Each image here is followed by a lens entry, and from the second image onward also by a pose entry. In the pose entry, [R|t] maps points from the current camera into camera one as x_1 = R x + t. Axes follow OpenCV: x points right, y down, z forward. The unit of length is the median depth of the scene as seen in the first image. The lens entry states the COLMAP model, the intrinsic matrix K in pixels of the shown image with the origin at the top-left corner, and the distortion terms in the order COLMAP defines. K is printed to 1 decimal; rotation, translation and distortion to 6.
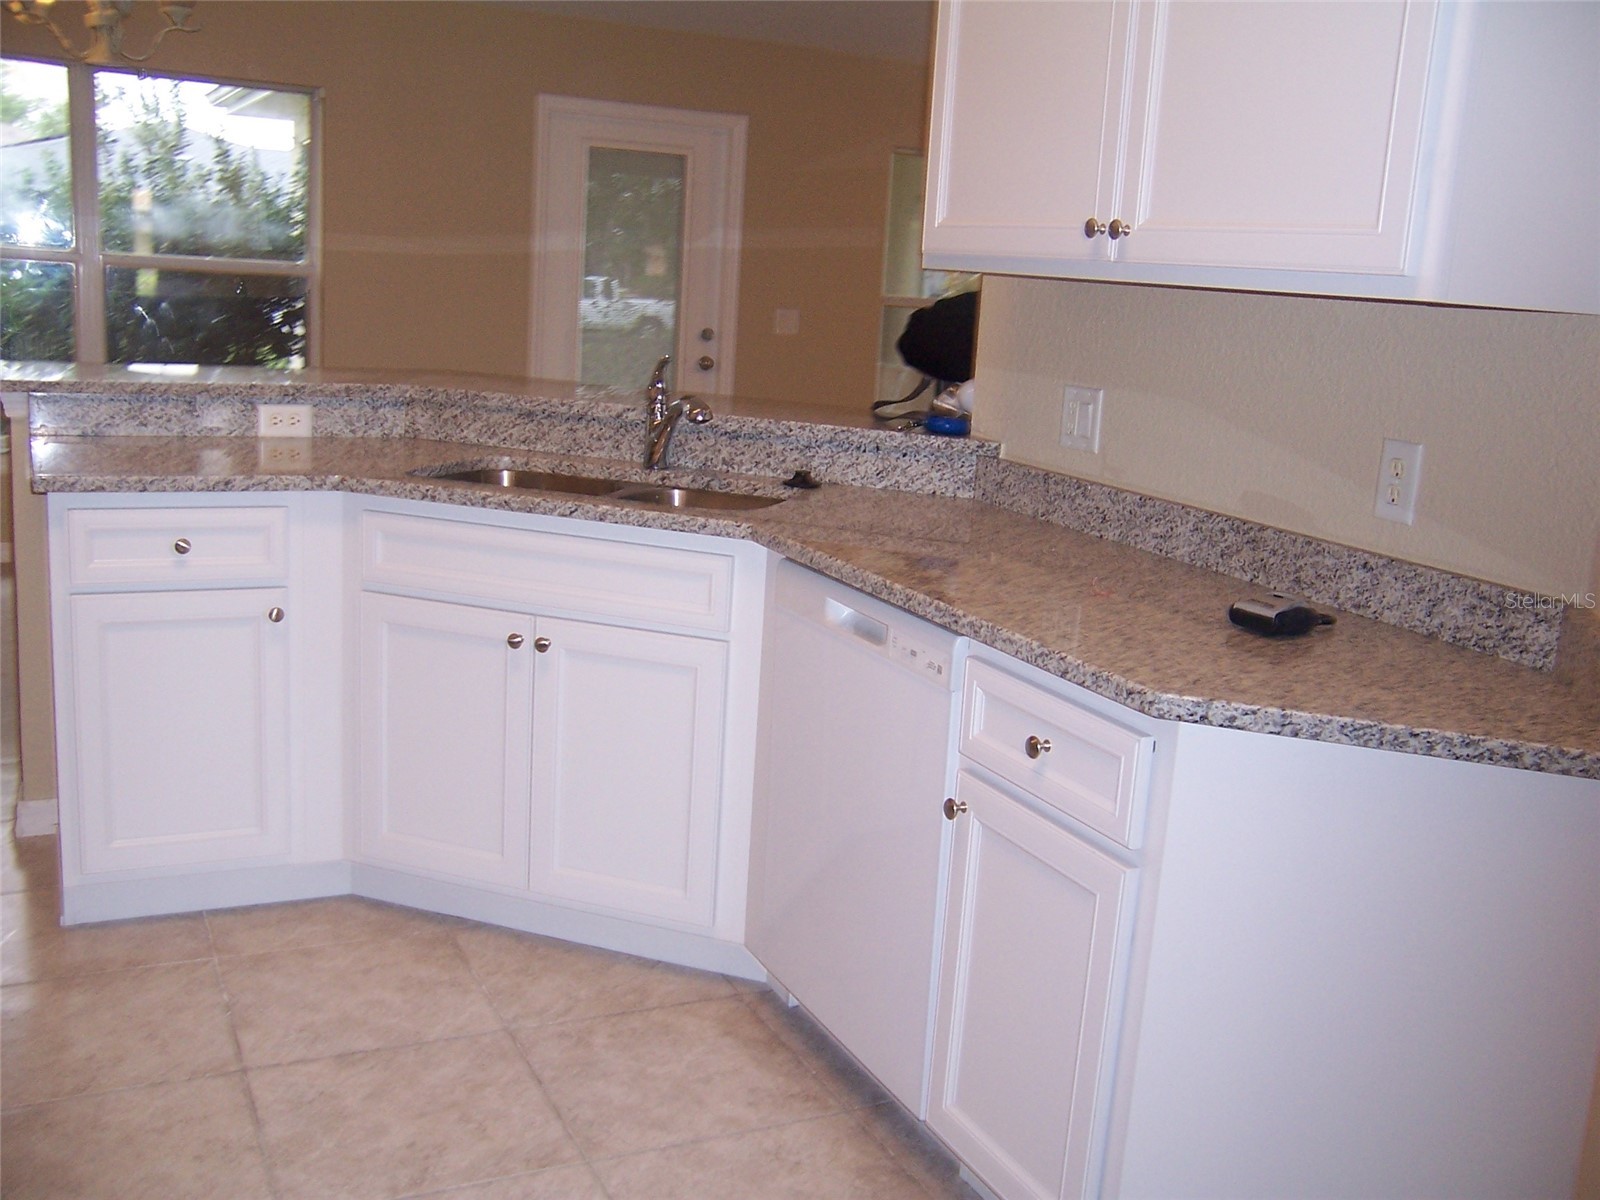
lens RADIAL K [[1570.9, 0, 799.0], [0, 1570.9, 601.1], [0, 0, 1]] dist [-0.054159, 0.000000]
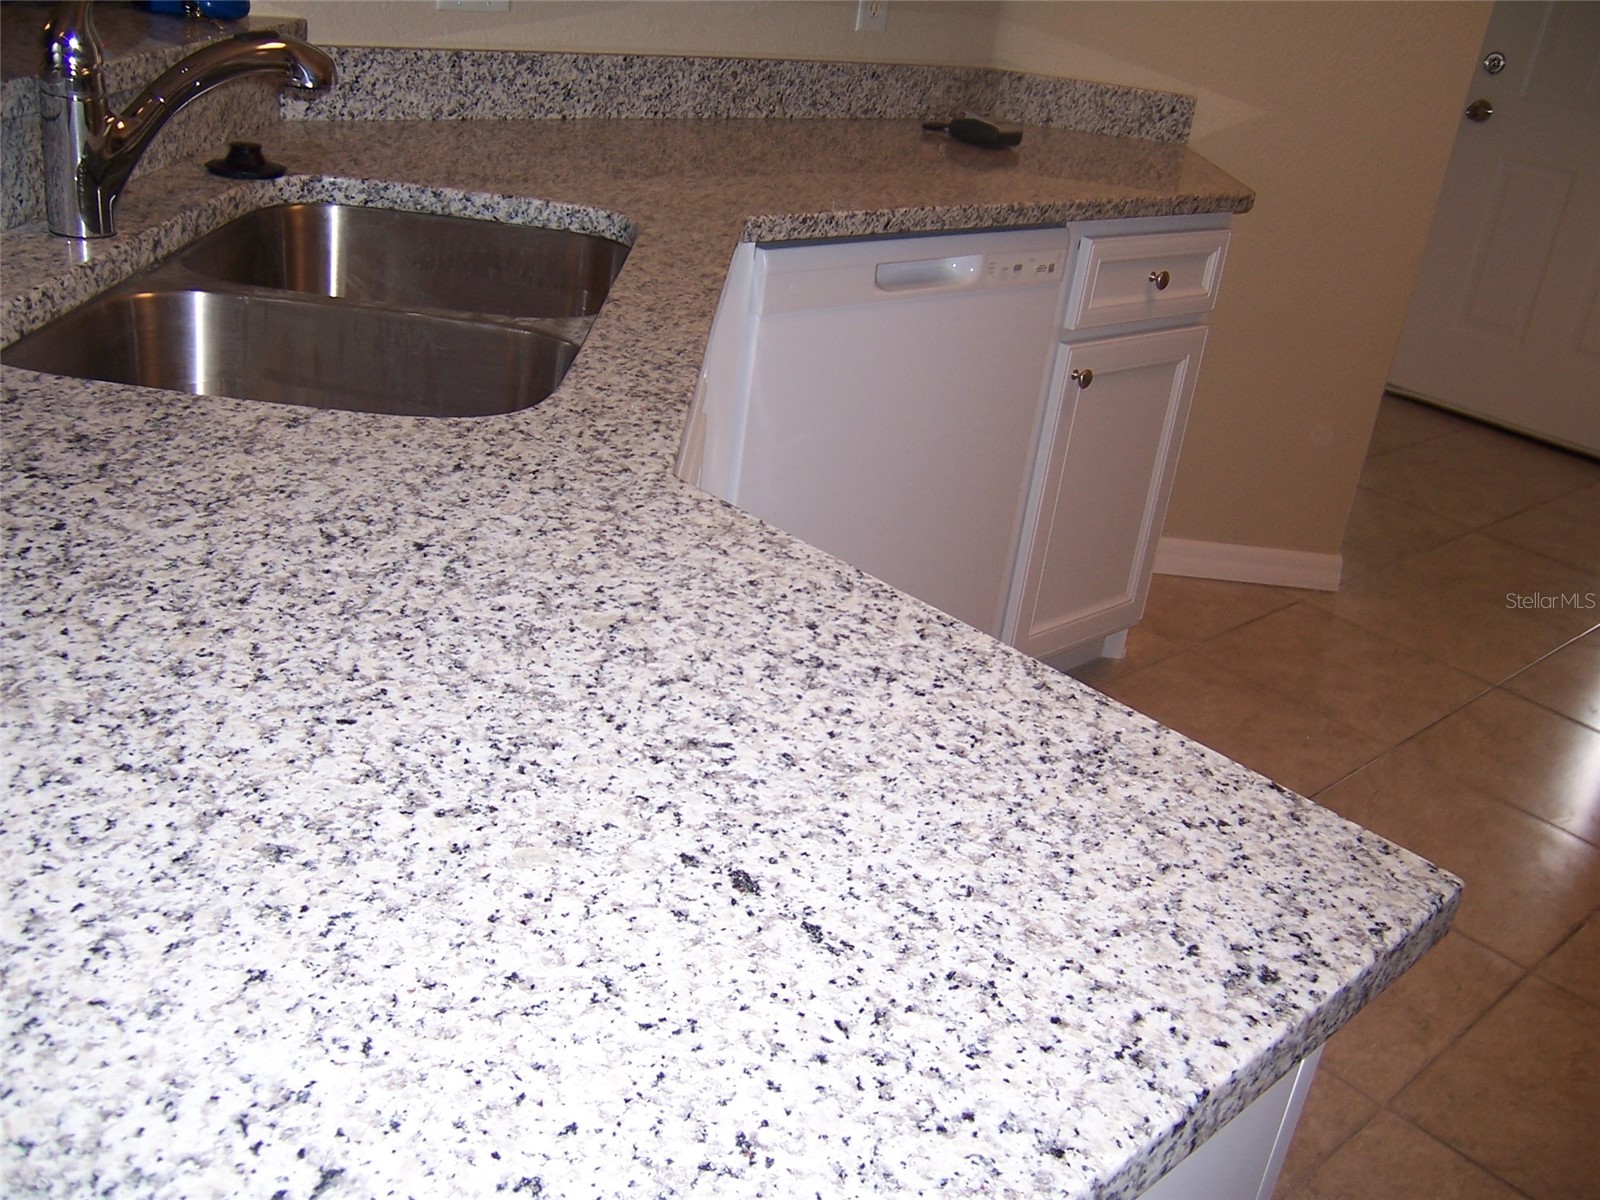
lens RADIAL K [[1570.9, 0, 797.2], [0, 1570.9, 600.6], [0, 0, 1]] dist [-0.054159, 0.000000]
pose [[-0.271434, -0.494588, 0.825655, -0.709412], [0.057265, 0.848043, 0.526825, -0.277933], [-0.960752, 0.190279, -0.201865, 1.222029]]
